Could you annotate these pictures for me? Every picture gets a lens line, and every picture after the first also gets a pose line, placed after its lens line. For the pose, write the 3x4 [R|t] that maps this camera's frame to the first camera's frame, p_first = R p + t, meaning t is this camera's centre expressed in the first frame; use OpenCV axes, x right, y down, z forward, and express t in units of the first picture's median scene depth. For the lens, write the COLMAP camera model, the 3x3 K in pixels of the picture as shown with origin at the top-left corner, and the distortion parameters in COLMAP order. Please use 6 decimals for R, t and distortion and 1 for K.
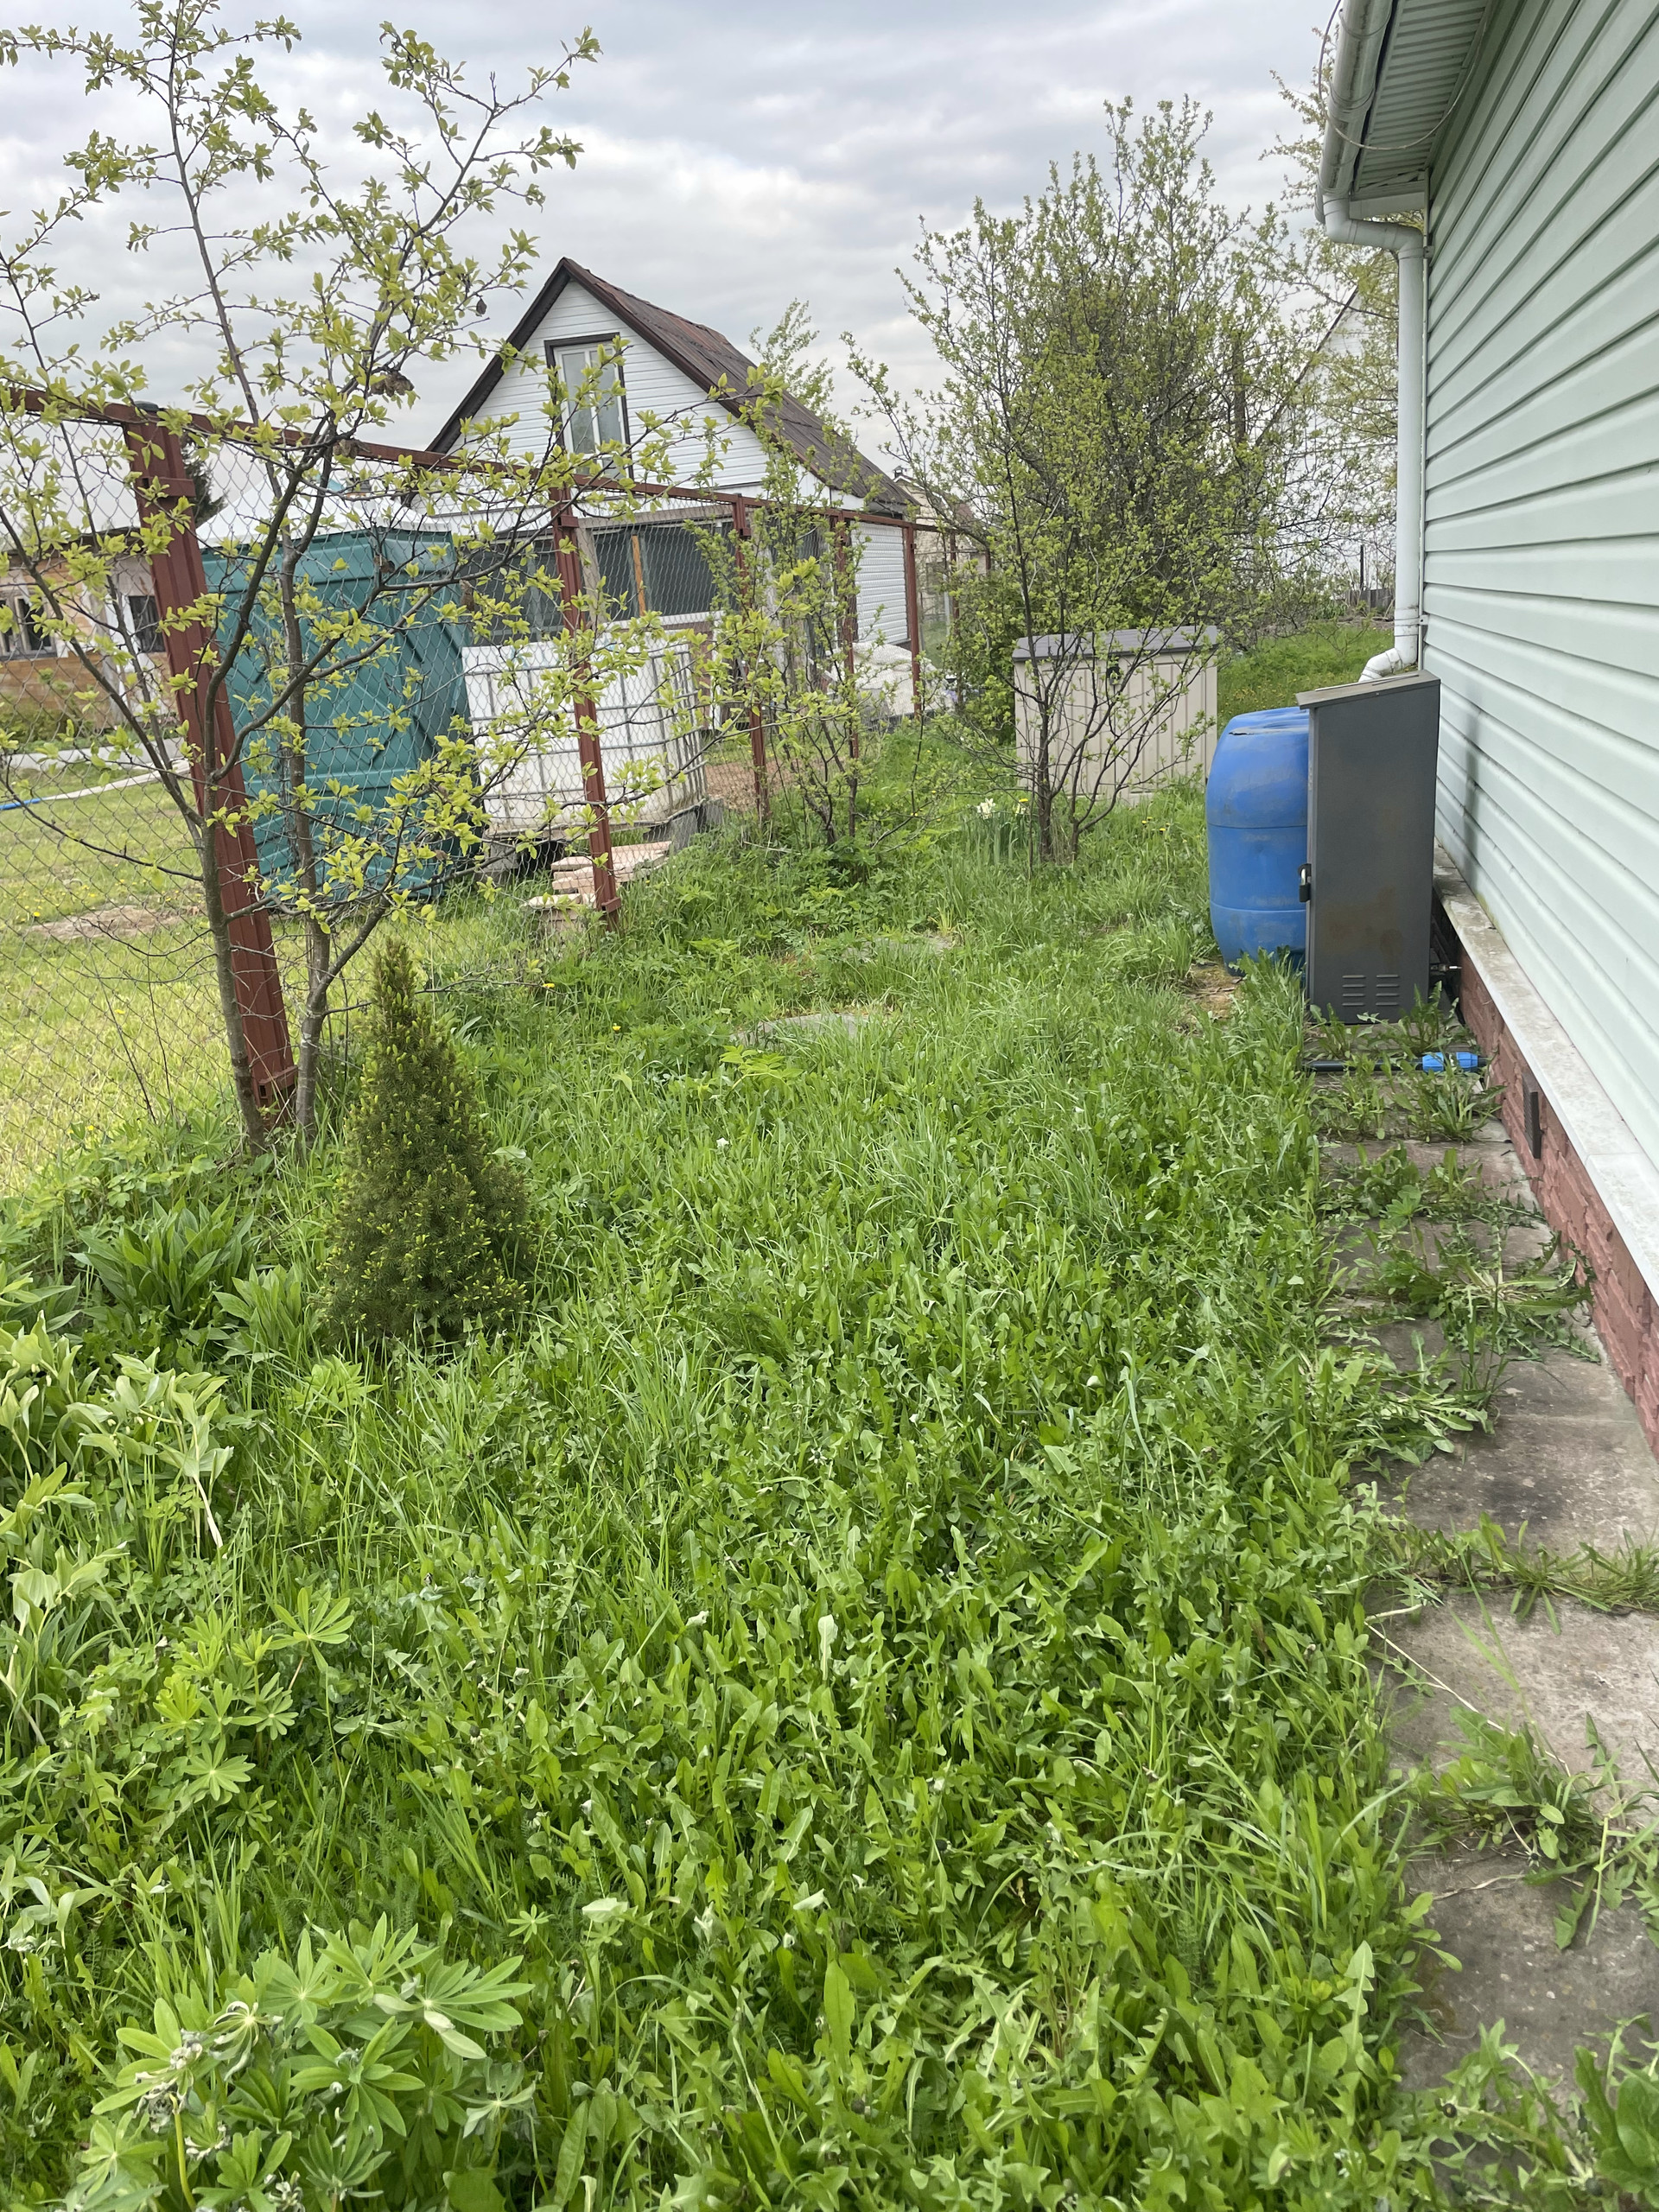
lens RADIAL K [[1650.8, 0, 826.5], [0, 1650.8, 1091.1], [0, 0, 1]] dist [0.091769, -0.120149]
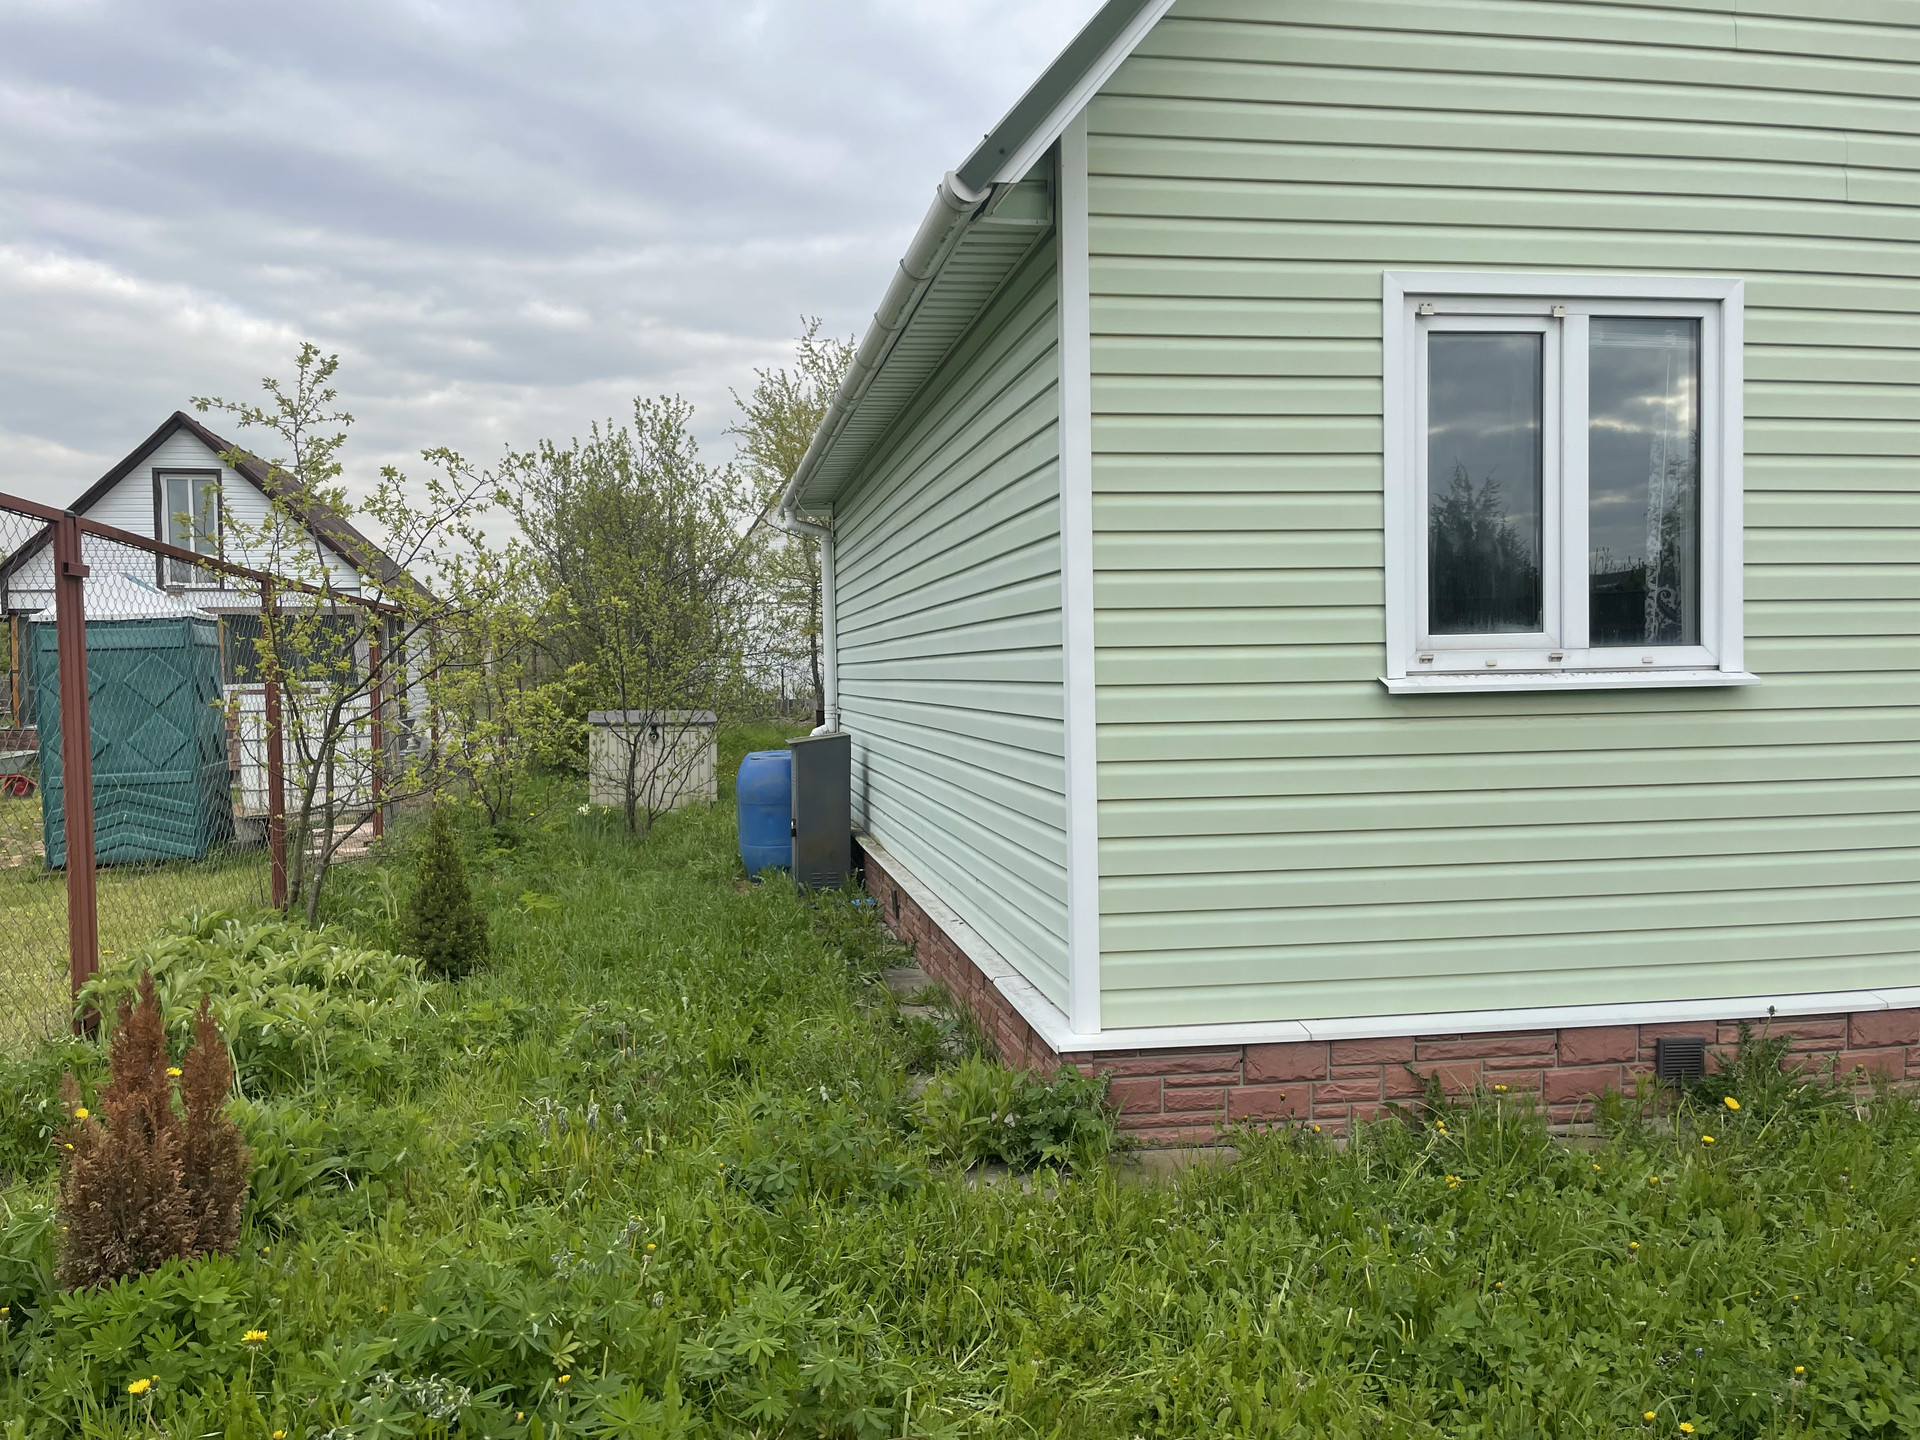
lens RADIAL K [[1432.9, 0, 954.3], [0, 1432.9, 723.3], [0, 0, 1]] dist [0.091769, -0.120149]
pose [[0.911244, 0.054201, 0.408284, -0.092013], [0.056380, 0.965556, -0.254015, 0.074578], [-0.407989, 0.254488, 0.876801, -0.237325]]
